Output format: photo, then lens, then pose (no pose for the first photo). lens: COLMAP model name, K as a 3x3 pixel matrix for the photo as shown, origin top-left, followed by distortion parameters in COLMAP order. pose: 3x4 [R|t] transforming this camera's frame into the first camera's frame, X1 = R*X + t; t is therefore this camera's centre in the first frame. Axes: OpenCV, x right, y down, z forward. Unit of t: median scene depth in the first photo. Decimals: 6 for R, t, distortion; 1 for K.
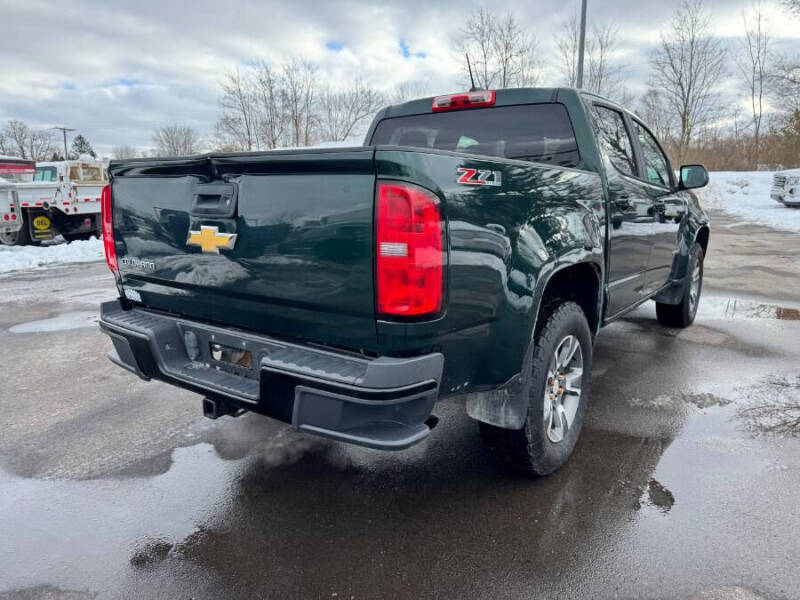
lens RADIAL K [[560.3, 0, 401.2], [0, 560.3, 299.3], [0, 0, 1]] dist [0.111010, -0.139793]
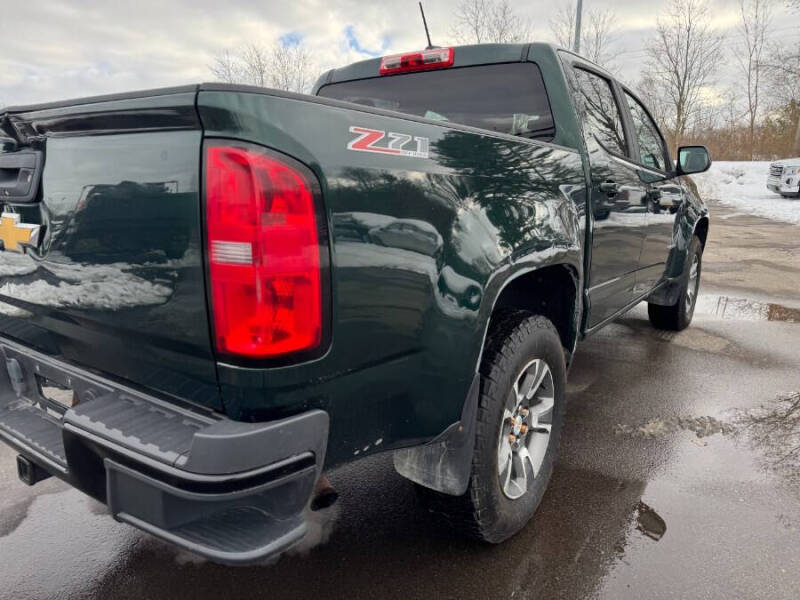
lens RADIAL K [[560.3, 0, 401.2], [0, 560.3, 299.3], [0, 0, 1]] dist [0.111010, -0.139793]
pose [[0.999935, 0.004217, 0.010611, 0.074820], [-0.004424, 0.999800, 0.019493, -0.022266], [-0.010526, -0.019539, 0.999754, 0.165925]]
